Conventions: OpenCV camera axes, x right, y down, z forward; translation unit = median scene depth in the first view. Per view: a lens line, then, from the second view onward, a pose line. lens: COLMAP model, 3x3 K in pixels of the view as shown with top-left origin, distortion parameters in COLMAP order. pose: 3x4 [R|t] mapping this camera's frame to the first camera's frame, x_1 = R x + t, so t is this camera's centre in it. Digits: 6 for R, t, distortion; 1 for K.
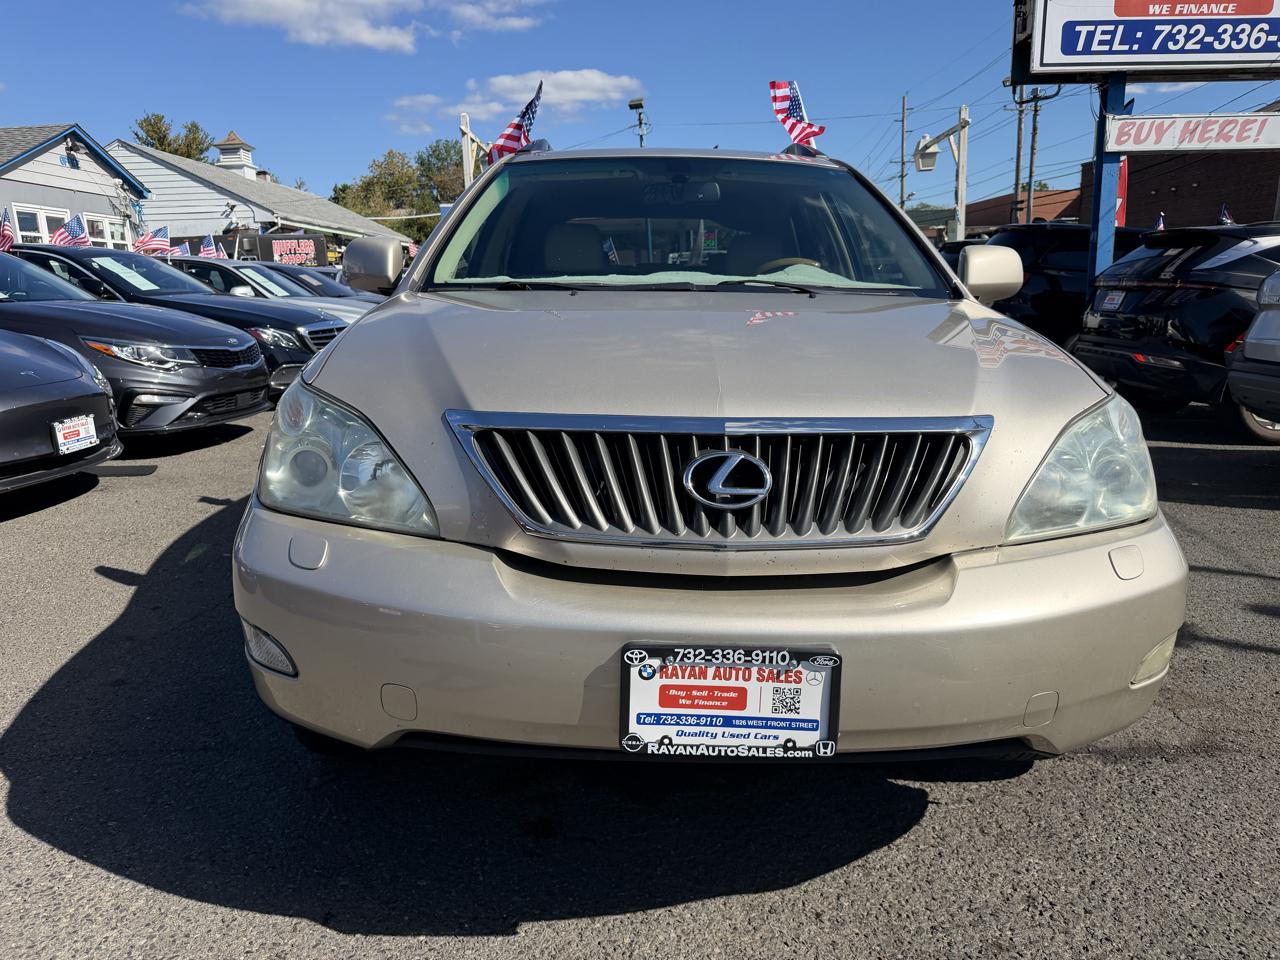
lens RADIAL K [[918.6, 0, 632.1], [0, 918.6, 470.1], [0, 0, 1]] dist [0.030303, -0.025248]
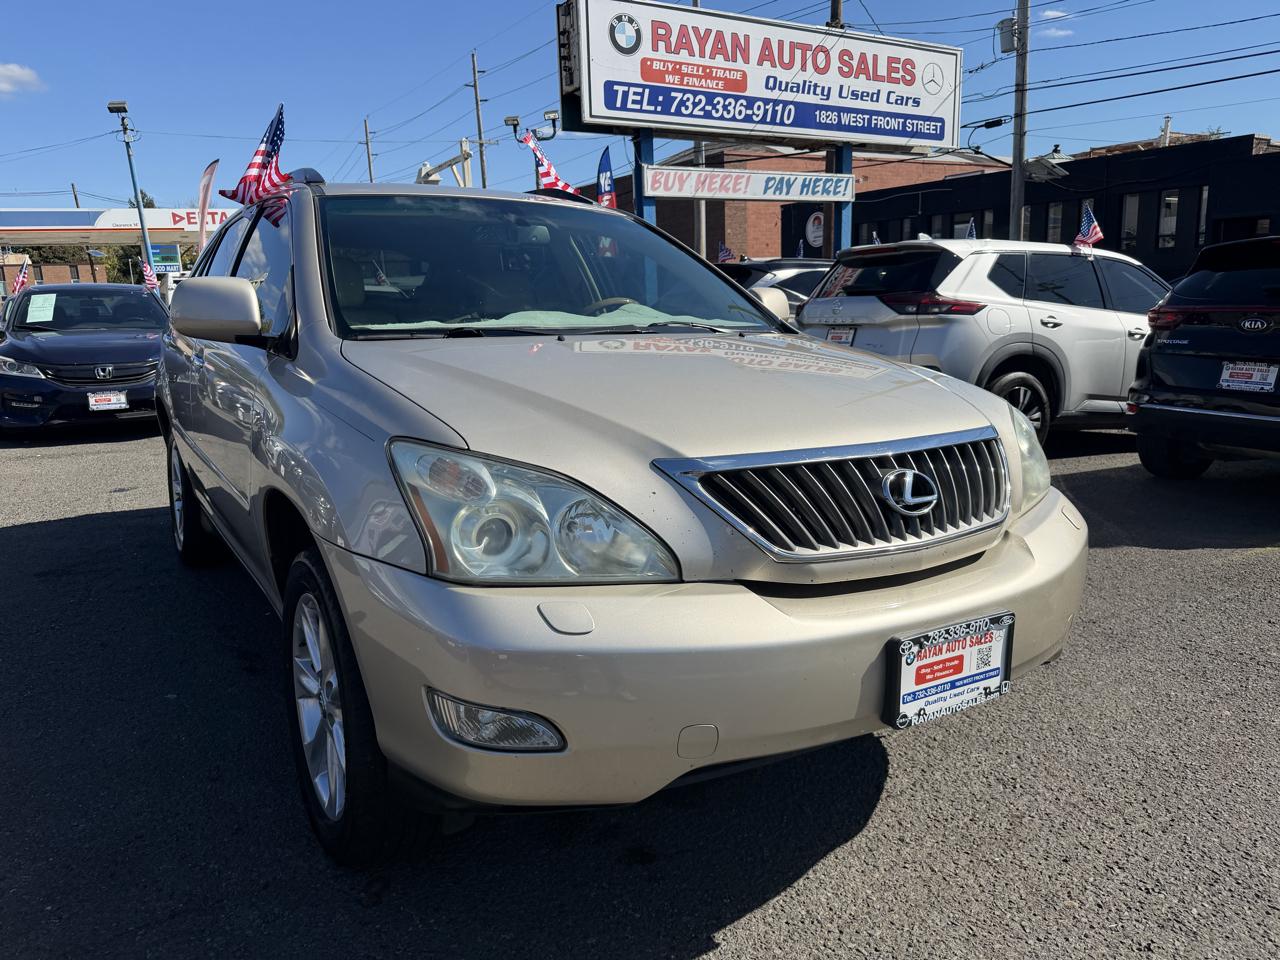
lens RADIAL K [[918.6, 0, 638.5], [0, 918.6, 477.0], [0, 0, 1]] dist [0.030303, -0.025248]
pose [[0.849373, -0.111090, 0.515969, -0.141663], [0.118740, 0.992757, 0.018278, -0.012716], [-0.514262, 0.045741, 0.856412, 0.023090]]
